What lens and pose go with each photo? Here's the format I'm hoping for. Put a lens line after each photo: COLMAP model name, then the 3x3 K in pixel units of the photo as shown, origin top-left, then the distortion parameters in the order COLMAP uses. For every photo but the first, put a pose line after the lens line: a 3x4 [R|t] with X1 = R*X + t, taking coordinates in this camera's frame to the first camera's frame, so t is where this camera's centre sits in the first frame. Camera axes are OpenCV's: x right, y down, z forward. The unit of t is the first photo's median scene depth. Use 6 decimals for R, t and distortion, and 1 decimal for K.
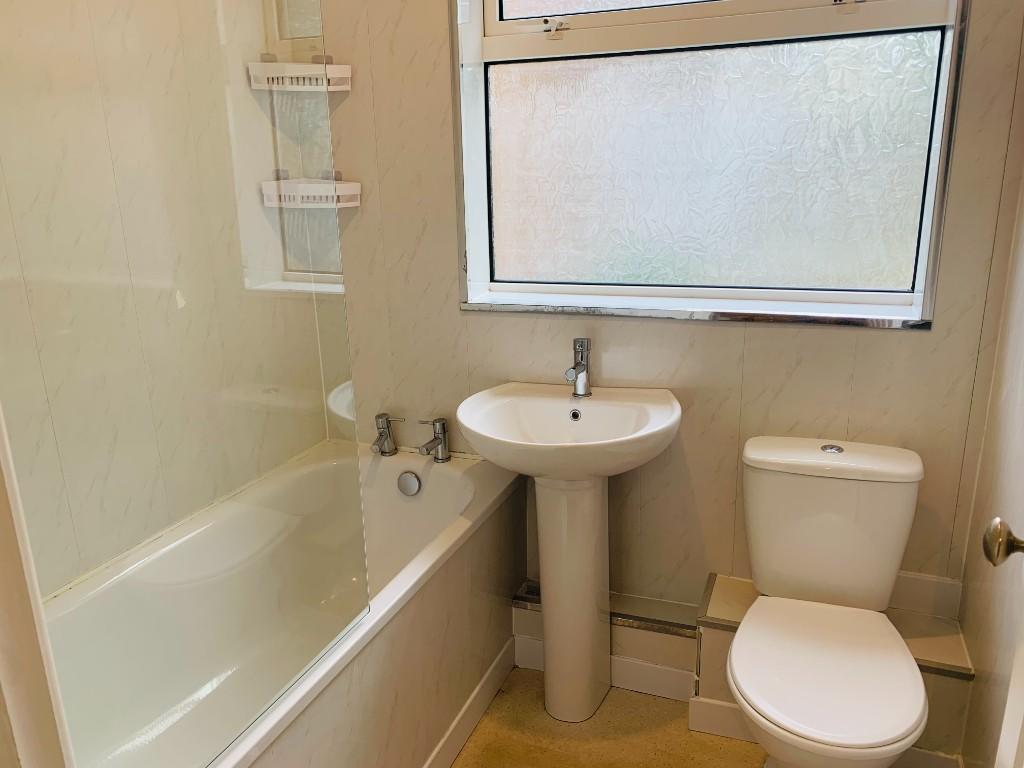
lens RADIAL K [[777.5, 0, 509.8], [0, 777.5, 385.6], [0, 0, 1]] dist [0.042408, -0.044951]
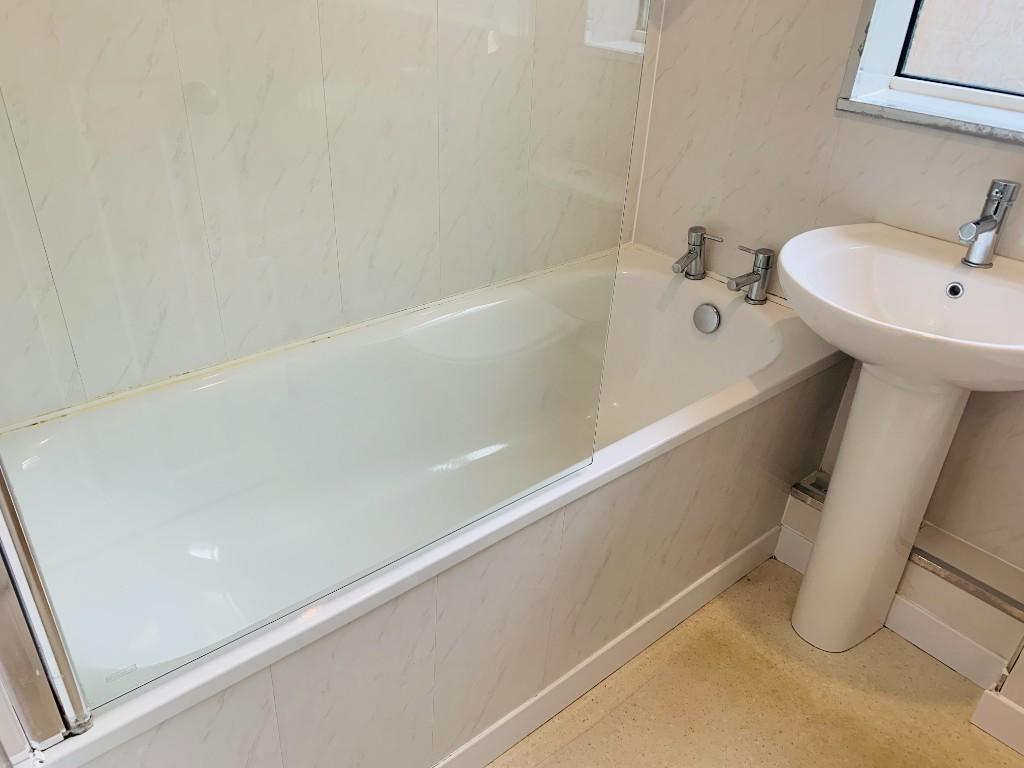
lens RADIAL K [[777.5, 0, 508.1], [0, 777.5, 387.4], [0, 0, 1]] dist [0.042408, -0.044951]
pose [[0.877493, 0.296263, -0.377140, 0.021636], [-0.188239, 0.936035, 0.297327, -0.013581], [0.441103, -0.189910, 0.877133, 0.168527]]
